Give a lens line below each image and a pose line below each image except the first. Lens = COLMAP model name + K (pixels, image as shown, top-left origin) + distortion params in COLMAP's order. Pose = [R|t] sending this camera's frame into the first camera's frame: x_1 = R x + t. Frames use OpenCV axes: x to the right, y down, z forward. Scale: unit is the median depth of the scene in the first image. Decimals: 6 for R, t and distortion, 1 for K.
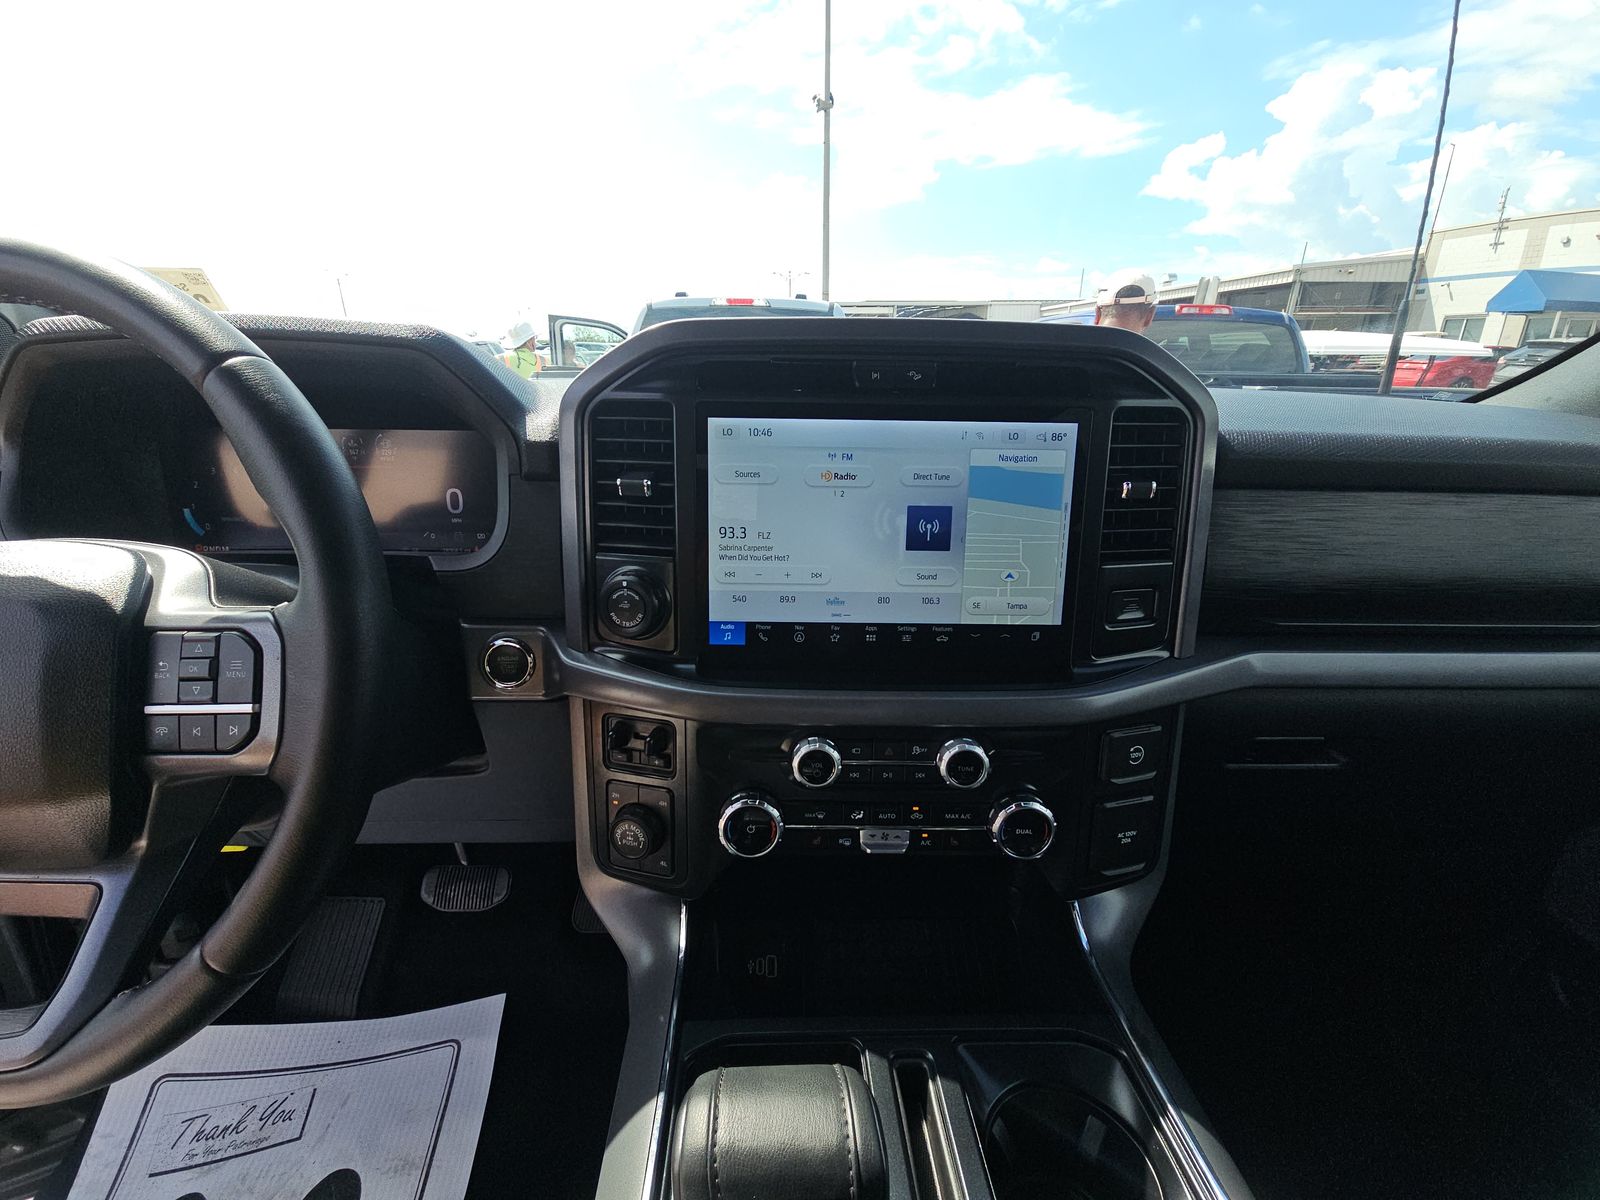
lens RADIAL K [[648.9, 0, 800.3], [0, 648.9, 624.5], [0, 0, 1]] dist [0.026852, -0.014591]
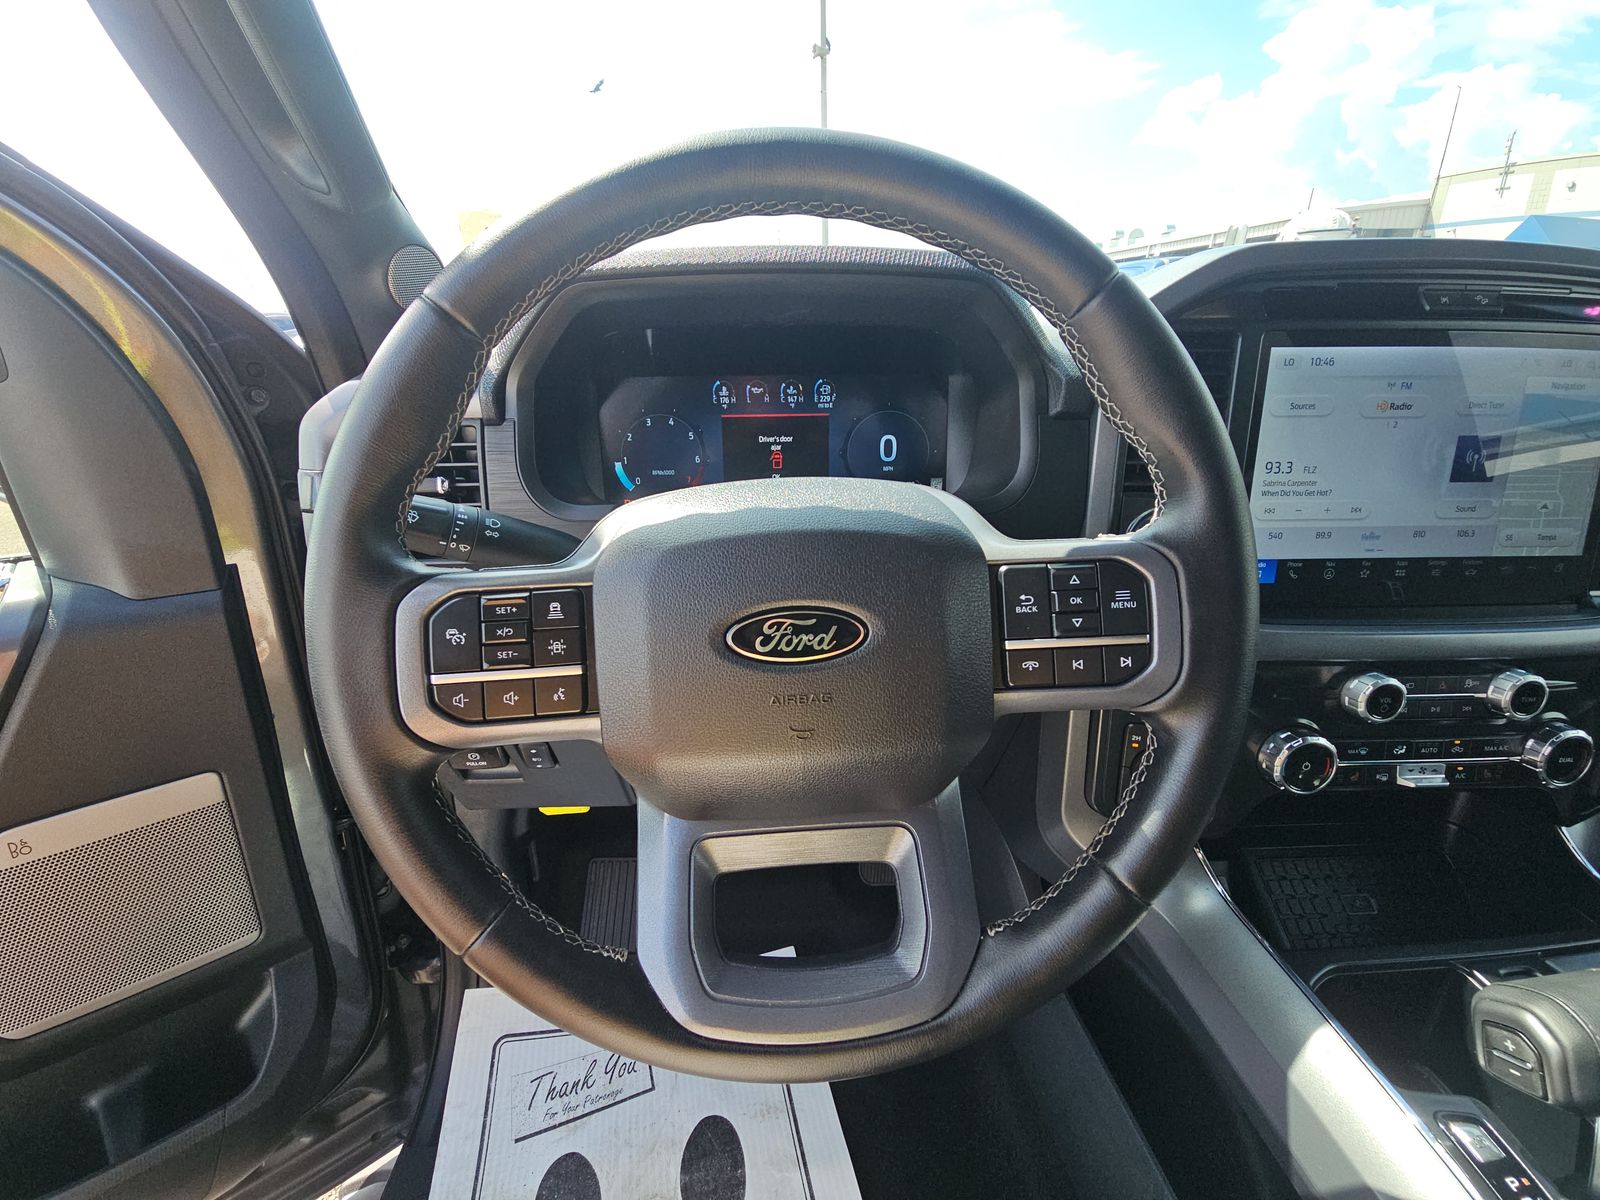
lens RADIAL K [[634.7, 0, 798.9], [0, 634.7, 615.7], [0, 0, 1]] dist [0.062307, -0.024270]
pose [[0.999116, -0.022777, 0.035343, -0.588995], [0.021125, 0.998698, 0.046429, 0.013988], [-0.036355, -0.045642, 0.998296, 0.022160]]
